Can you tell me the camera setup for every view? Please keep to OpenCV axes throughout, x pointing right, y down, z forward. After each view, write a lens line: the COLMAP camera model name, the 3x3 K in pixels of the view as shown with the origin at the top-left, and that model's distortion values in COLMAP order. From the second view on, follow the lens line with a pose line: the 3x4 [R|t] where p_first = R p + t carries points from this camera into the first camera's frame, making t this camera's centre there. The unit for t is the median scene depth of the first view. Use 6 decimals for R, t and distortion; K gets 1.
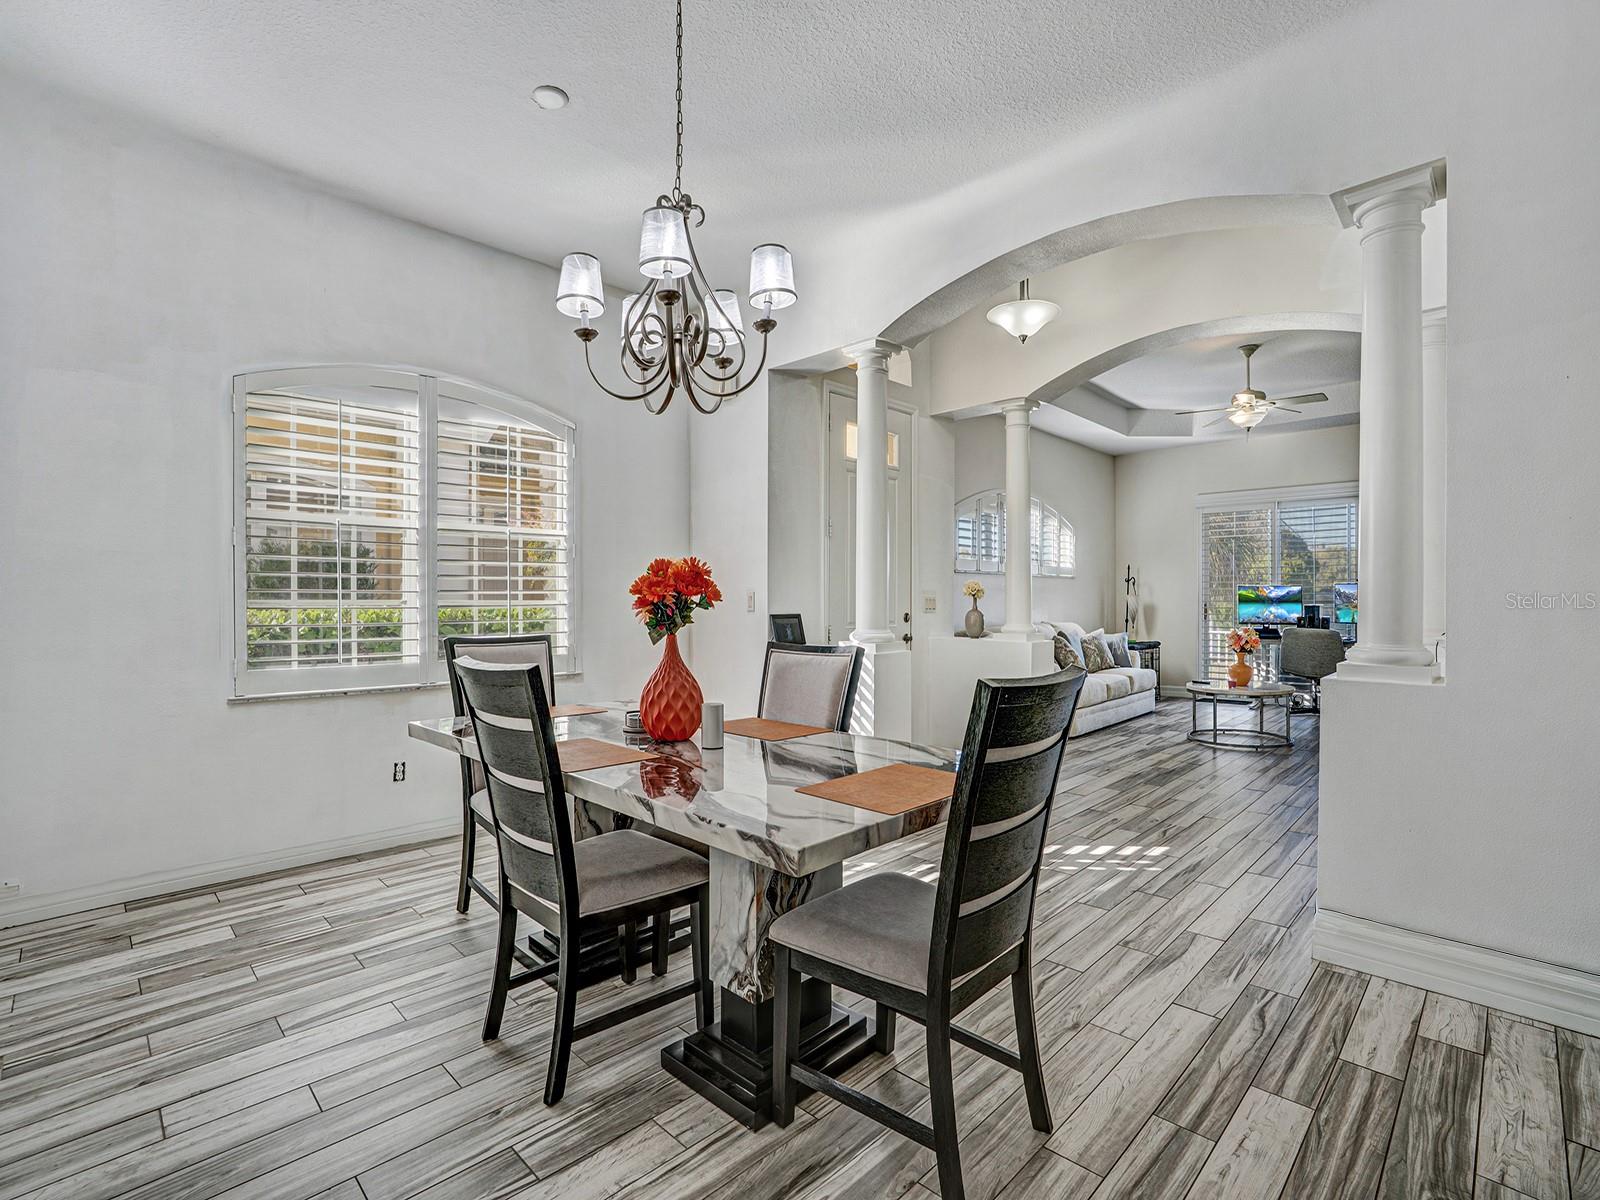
lens RADIAL K [[772.1, 0, 800.0], [0, 772.1, 600.0], [0, 0, 1]] dist [-0.055399, 0.013470]
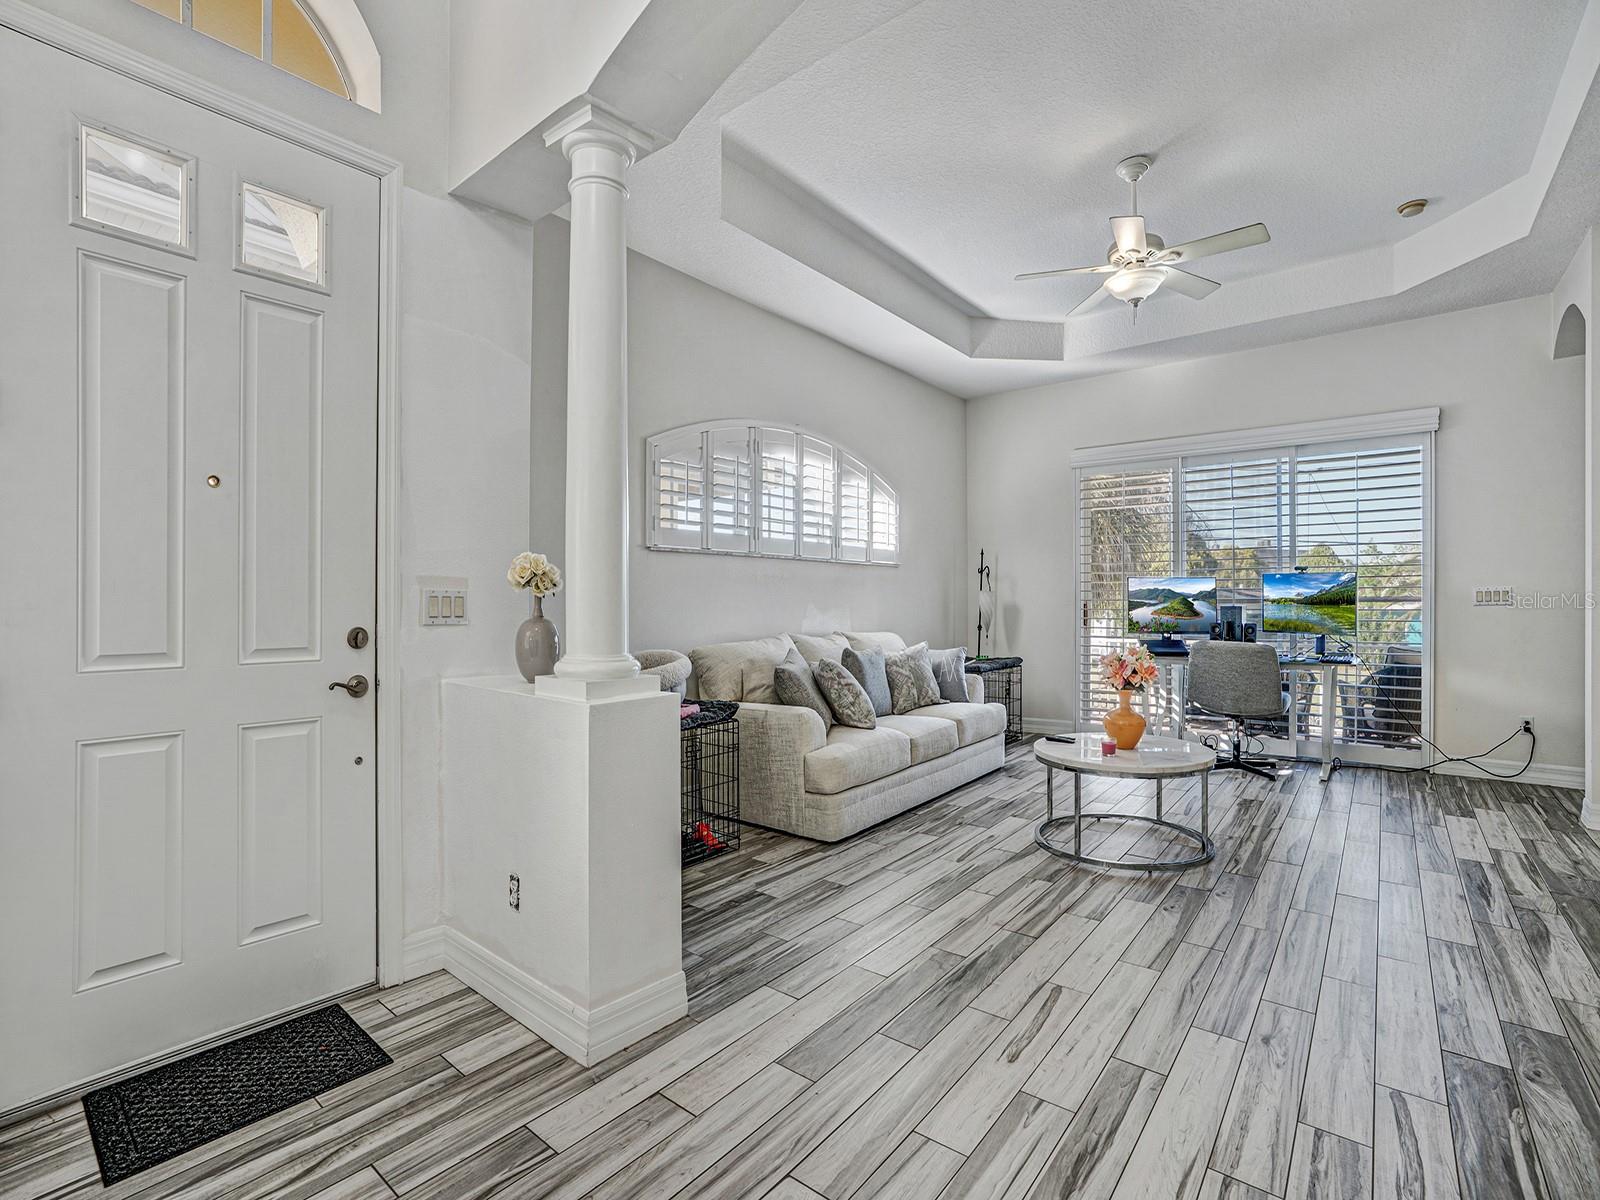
lens RADIAL K [[751.3, 0, 793.9], [0, 751.3, 601.4], [0, 0, 1]] dist [-0.057083, 0.020811]
pose [[0.996297, -0.001340, 0.085971, 0.227040], [0.001043, 0.999993, 0.003508, 0.000530], [-0.085975, -0.003406, 0.996291, 0.370223]]
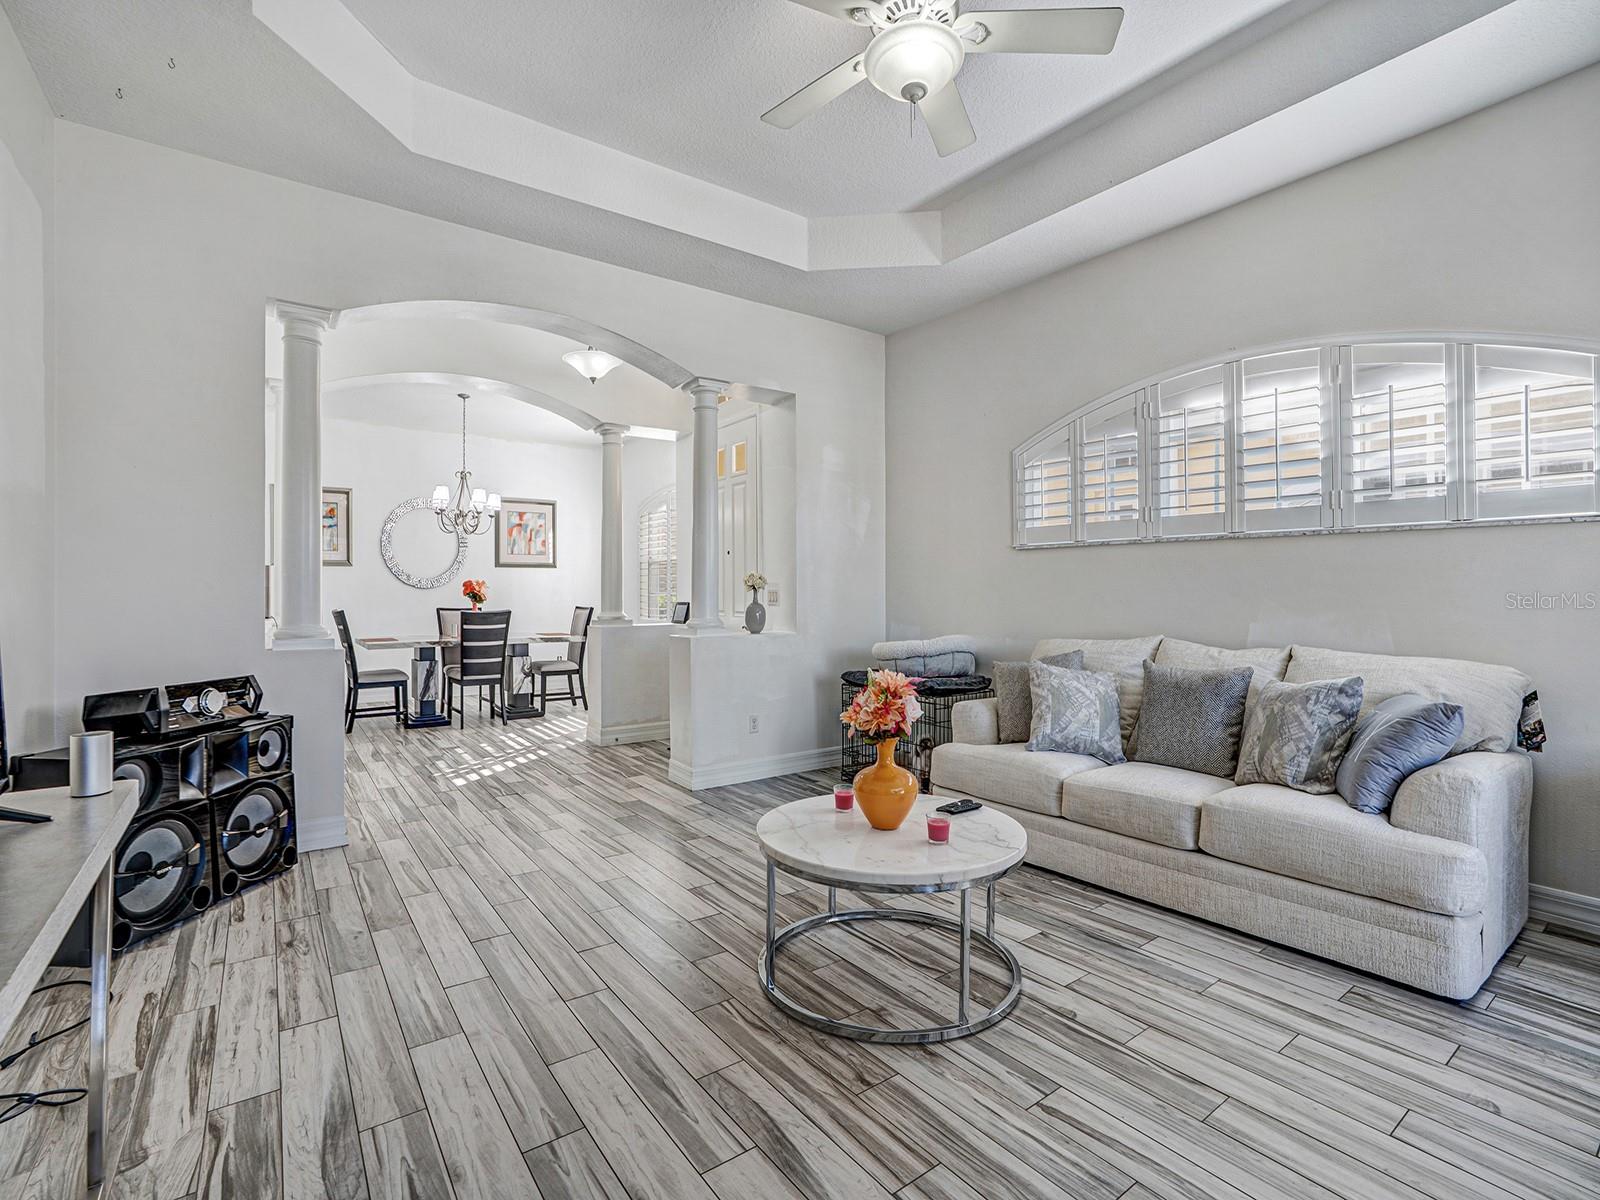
lens RADIAL K [[738.1, 0, 809.1], [0, 738.1, 602.2], [0, 0, 1]] dist [-0.065368, 0.023453]
pose [[-0.156256, 0.010277, -0.987663, 0.740377], [0.000567, 0.999947, 0.010315, 0.001450], [0.987716, 0.001052, -0.156253, 0.807278]]
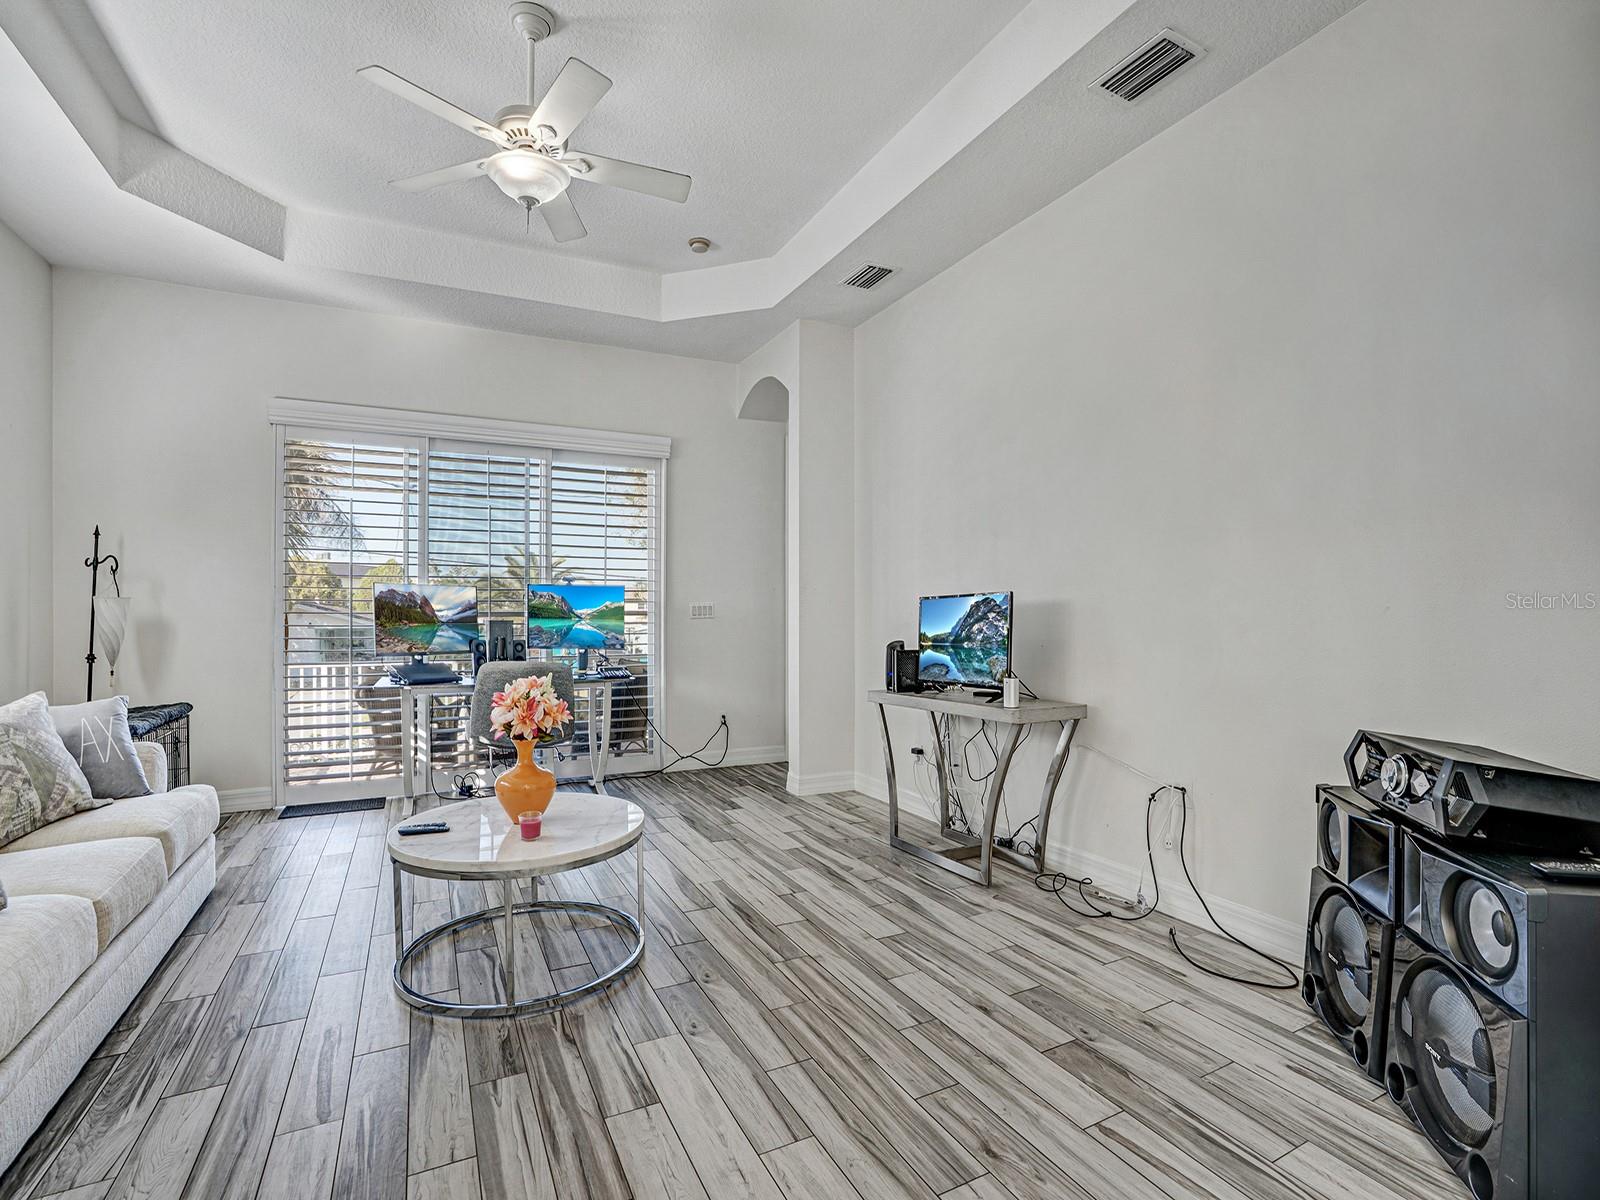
lens RADIAL K [[761.9, 0, 801.6], [0, 761.9, 611.7], [0, 0, 1]] dist [-0.055011, 0.021264]
pose [[0.325055, 0.003056, 0.945690, 0.198736], [-0.001788, 0.999995, -0.002617, 0.002250], [-0.945693, -0.000841, 0.325059, 0.580247]]
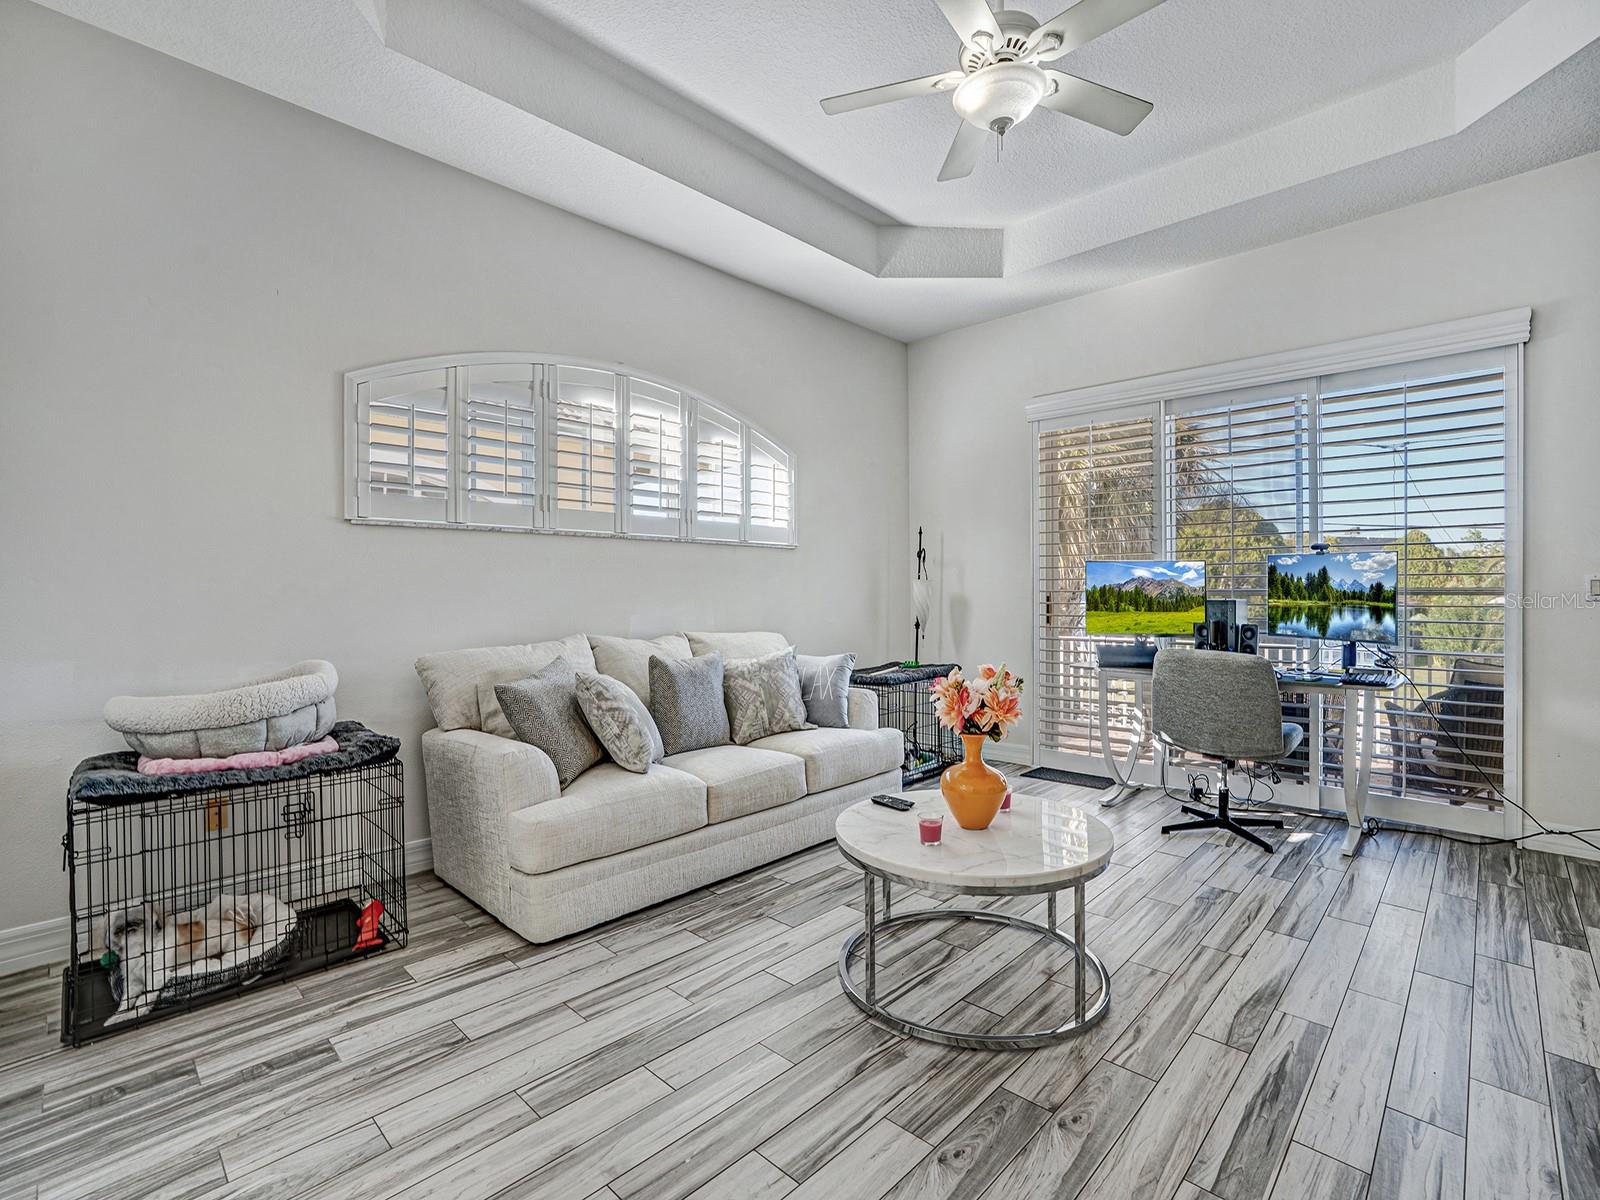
lens RADIAL K [[749.3, 0, 786.5], [0, 749.3, 595.5], [0, 0, 1]] dist [-0.059868, 0.020031]
pose [[0.999951, 0.000108, -0.009861, 0.393096], [-0.000041, 0.999977, 0.006781, 0.001492], [0.009861, -0.006781, 0.999928, 0.514675]]
